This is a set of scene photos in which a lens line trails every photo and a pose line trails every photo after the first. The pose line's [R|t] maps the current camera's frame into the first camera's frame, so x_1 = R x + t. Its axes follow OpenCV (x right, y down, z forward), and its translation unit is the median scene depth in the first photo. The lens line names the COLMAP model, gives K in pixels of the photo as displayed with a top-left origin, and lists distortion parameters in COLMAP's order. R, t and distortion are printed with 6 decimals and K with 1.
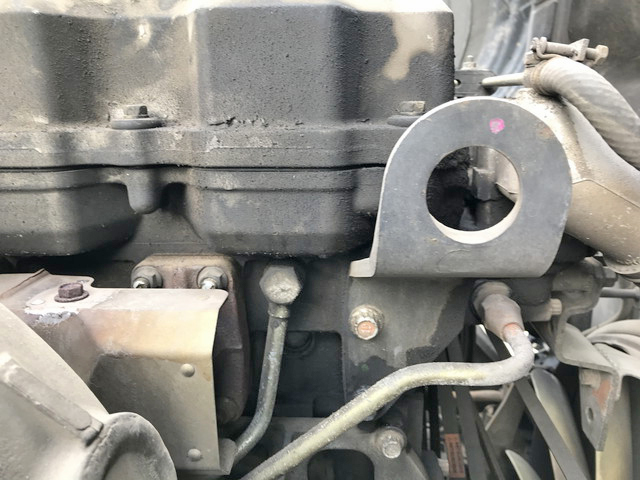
lens RADIAL K [[524.4, 0, 322.7], [0, 524.4, 232.8], [0, 0, 1]] dist [0.047972, -0.045225]
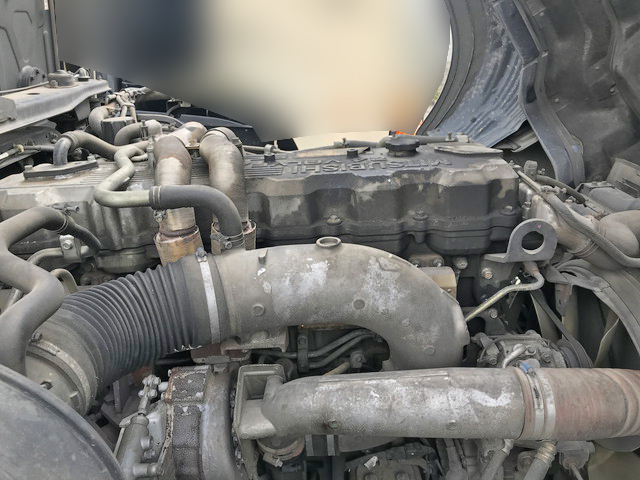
lens RADIAL K [[524.4, 0, 322.7], [0, 524.4, 232.8], [0, 0, 1]] dist [0.047972, -0.045225]
pose [[0.996558, -0.063597, 0.053179, -0.977684], [0.056599, 0.990657, 0.124079, -0.472352], [-0.060573, -0.120642, 0.990846, -1.844646]]
